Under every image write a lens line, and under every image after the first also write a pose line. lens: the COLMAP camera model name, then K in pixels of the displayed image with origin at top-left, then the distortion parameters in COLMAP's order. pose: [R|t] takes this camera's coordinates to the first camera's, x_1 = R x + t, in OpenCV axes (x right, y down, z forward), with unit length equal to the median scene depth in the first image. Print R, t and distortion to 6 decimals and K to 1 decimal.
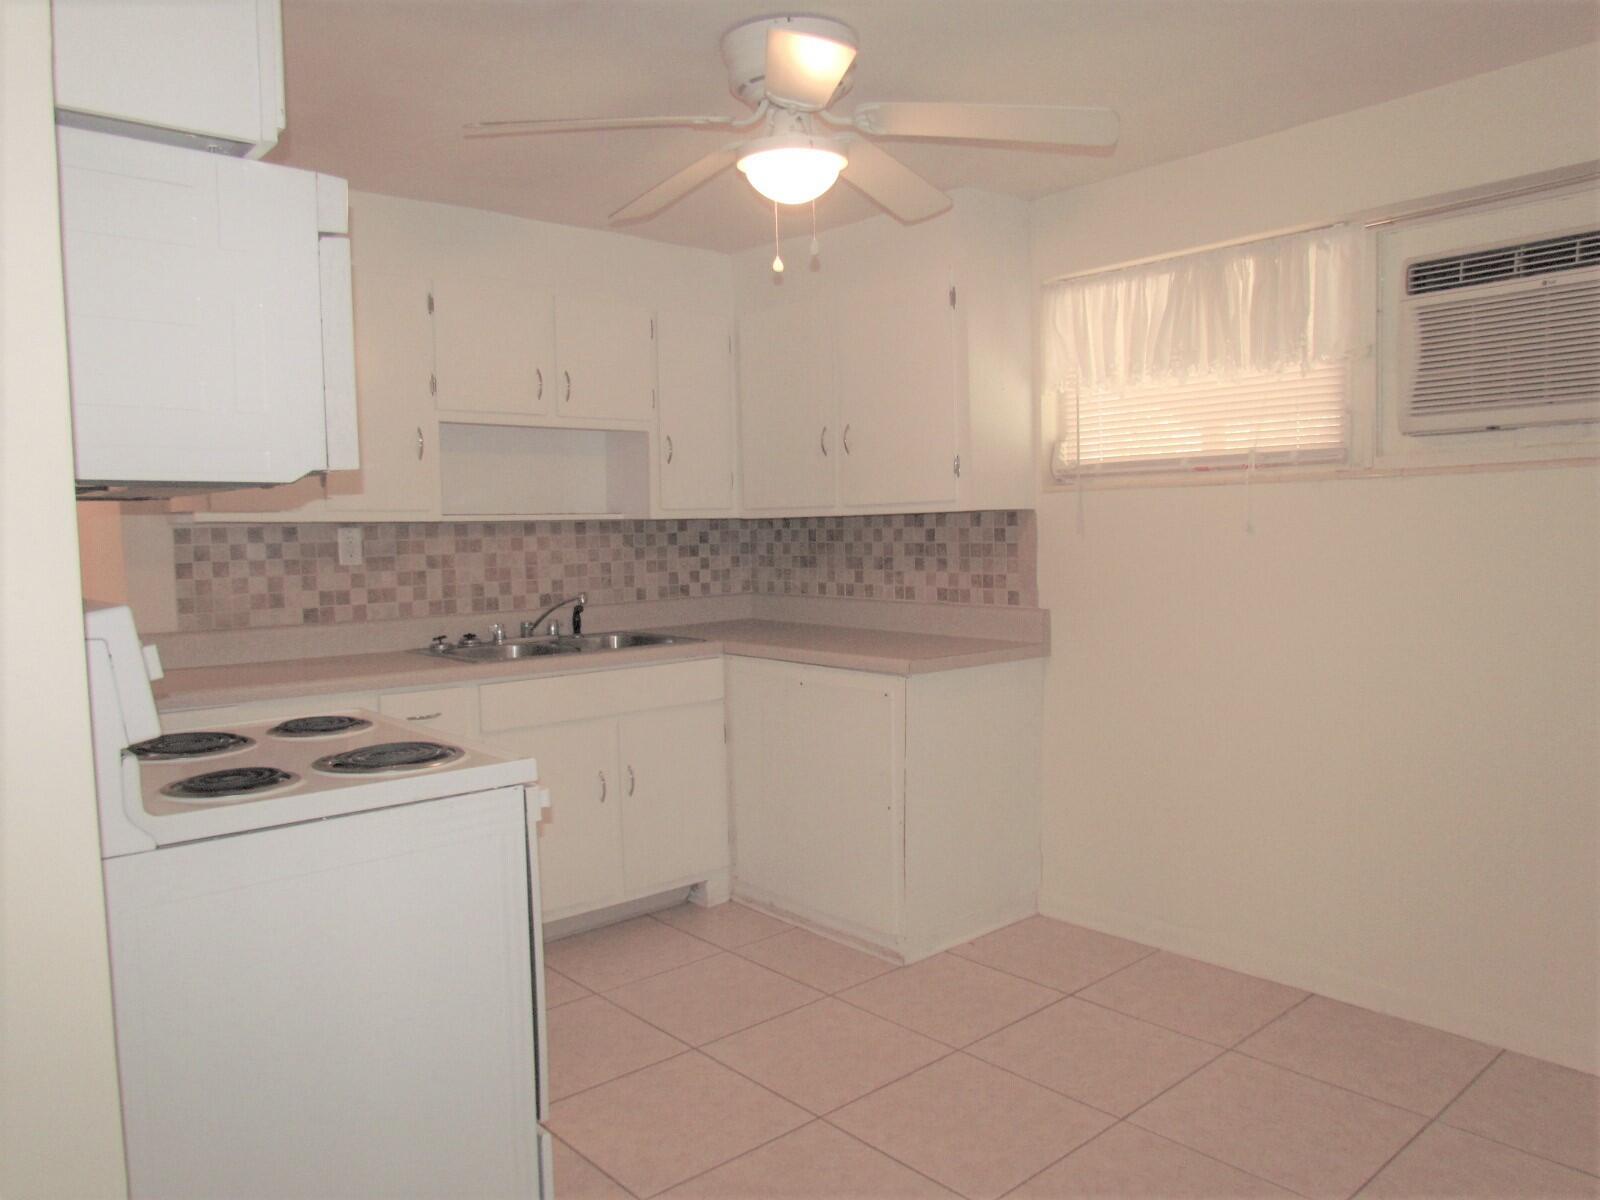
lens RADIAL K [[1109.9, 0, 800.0], [0, 1109.9, 600.0], [0, 0, 1]] dist [-0.038349, 0.021409]
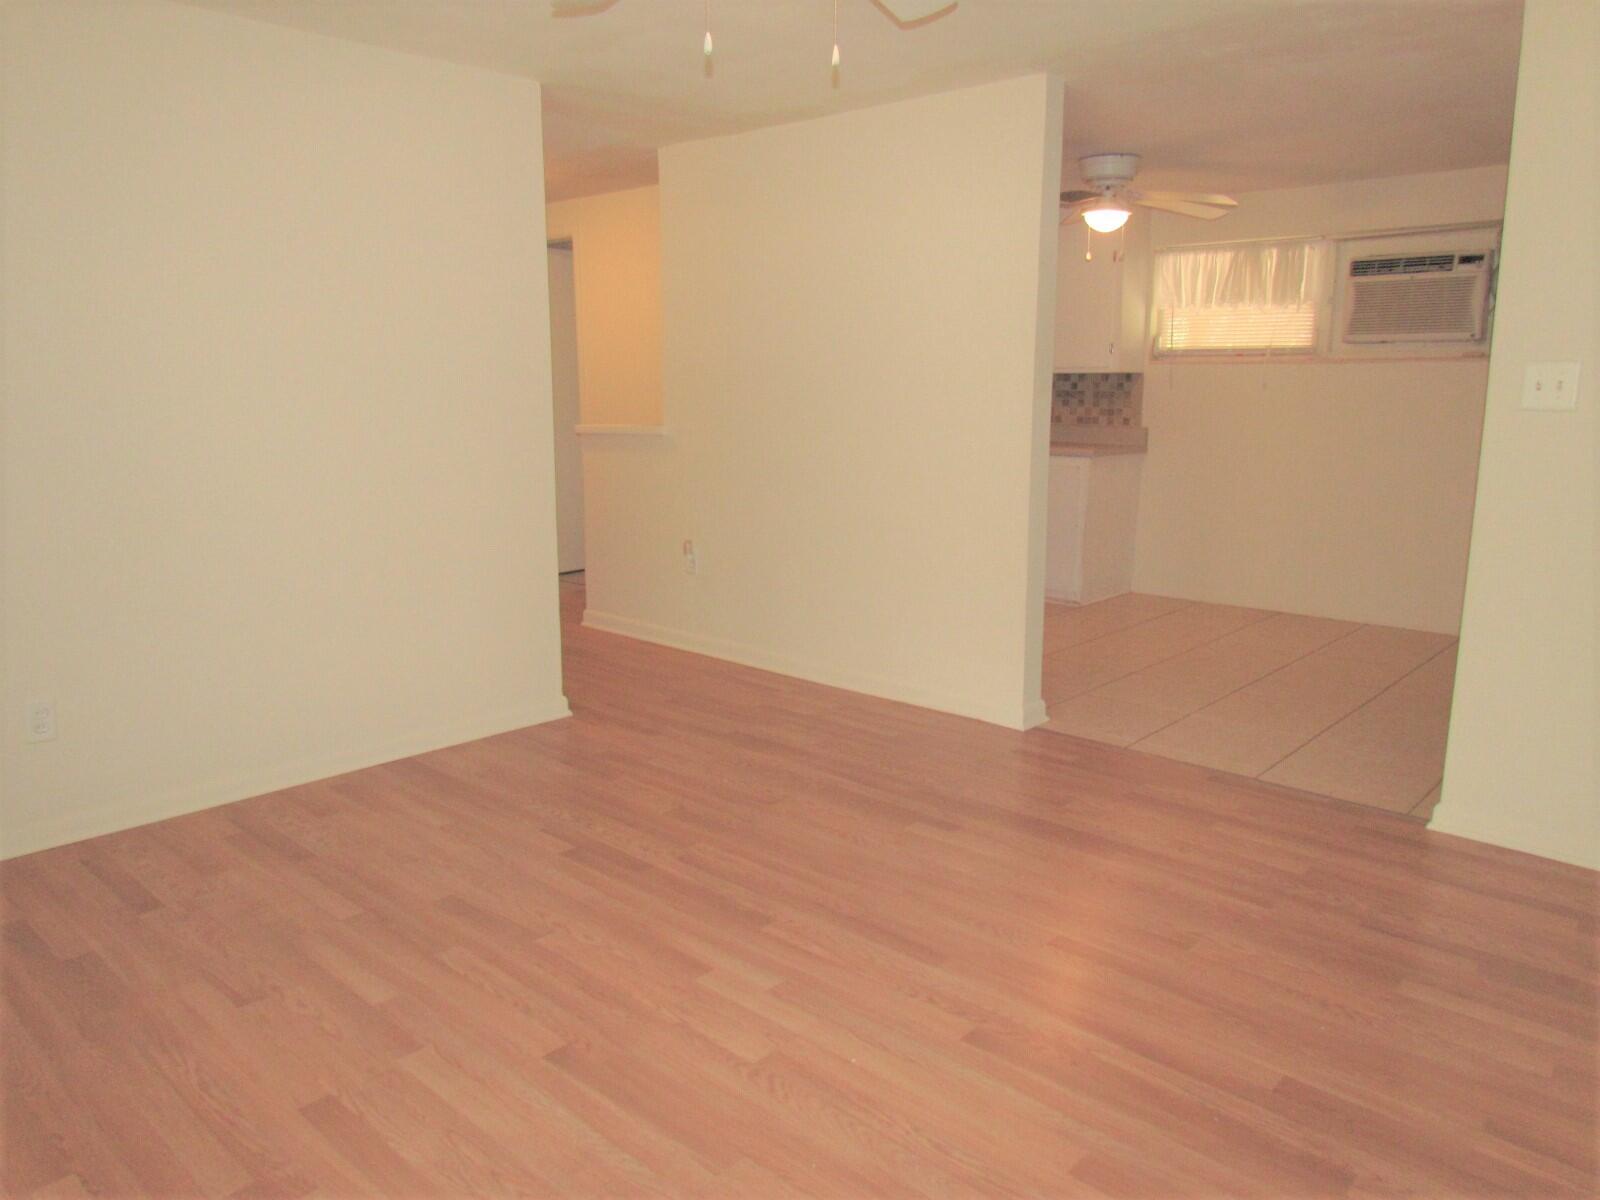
lens RADIAL K [[1109.9, 0, 800.0], [0, 1109.9, 600.0], [0, 0, 1]] dist [-0.038349, 0.021409]
pose [[0.991811, 0.004463, 0.127634, -0.622527], [-0.019902, 0.992581, 0.119944, 0.089333], [-0.126152, -0.121502, 0.984542, -0.834523]]
